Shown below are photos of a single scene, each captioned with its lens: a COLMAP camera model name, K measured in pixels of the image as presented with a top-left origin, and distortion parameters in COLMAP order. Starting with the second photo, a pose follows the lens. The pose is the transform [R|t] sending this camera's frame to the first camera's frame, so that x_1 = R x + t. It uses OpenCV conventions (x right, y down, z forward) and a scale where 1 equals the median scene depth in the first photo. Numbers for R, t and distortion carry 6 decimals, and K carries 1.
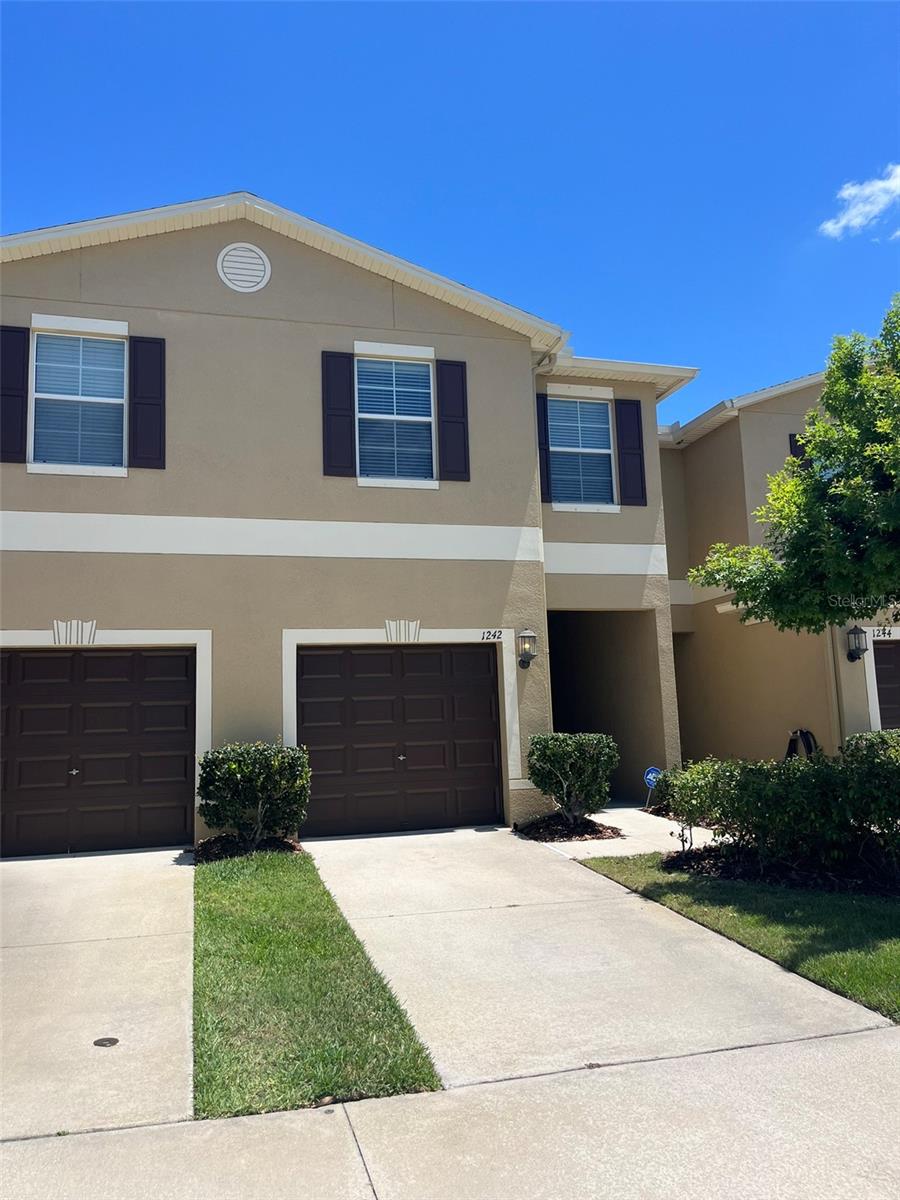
lens RADIAL K [[897.1, 0, 450.0], [0, 897.1, 600.0], [0, 0, 1]] dist [0.051494, -0.085469]
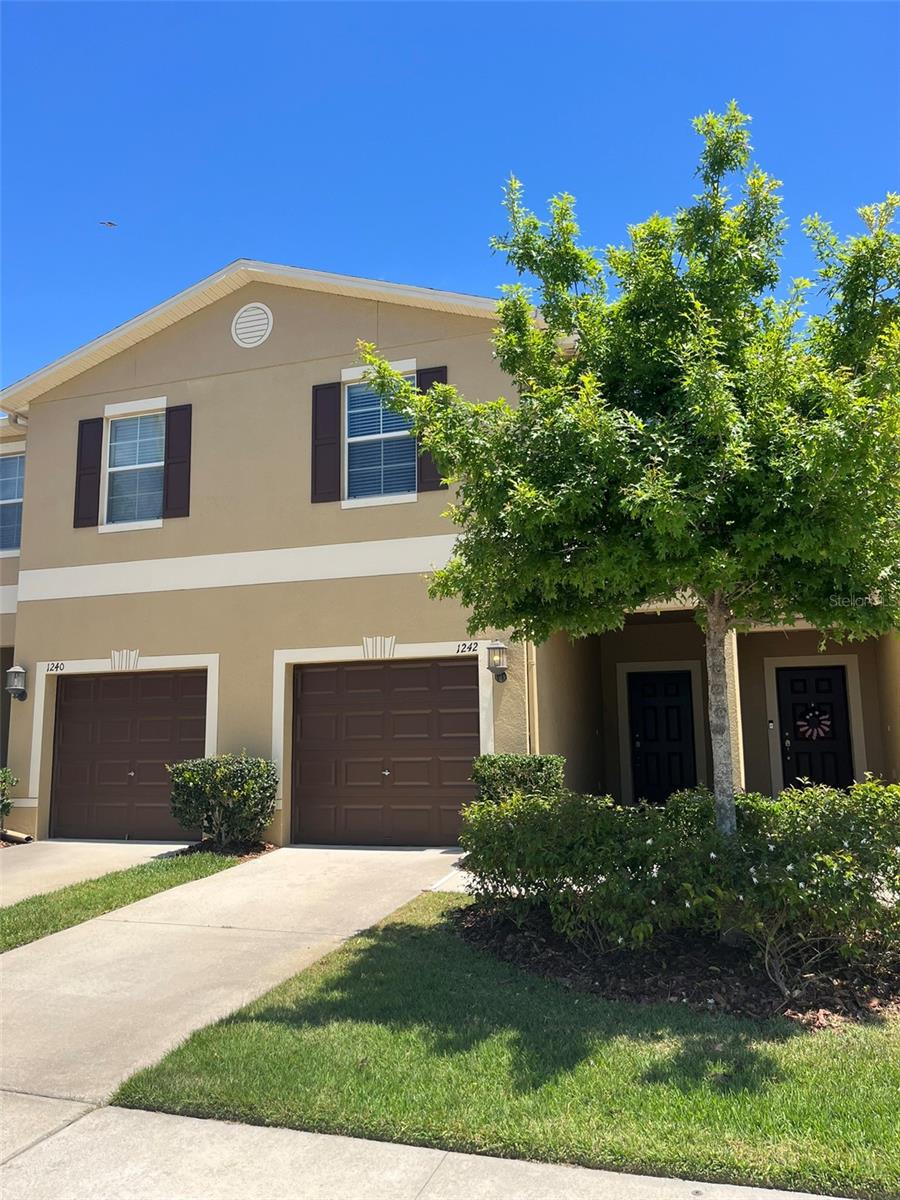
lens RADIAL K [[942.8, 0, 450.0], [0, 942.8, 600.0], [0, 0, 1]] dist [0.059052, -0.329890]
pose [[0.831841, -0.062106, -0.551528, 0.602178], [0.064362, 0.997810, -0.015286, 0.002745], [0.551269, -0.022782, 0.834016, 0.158616]]
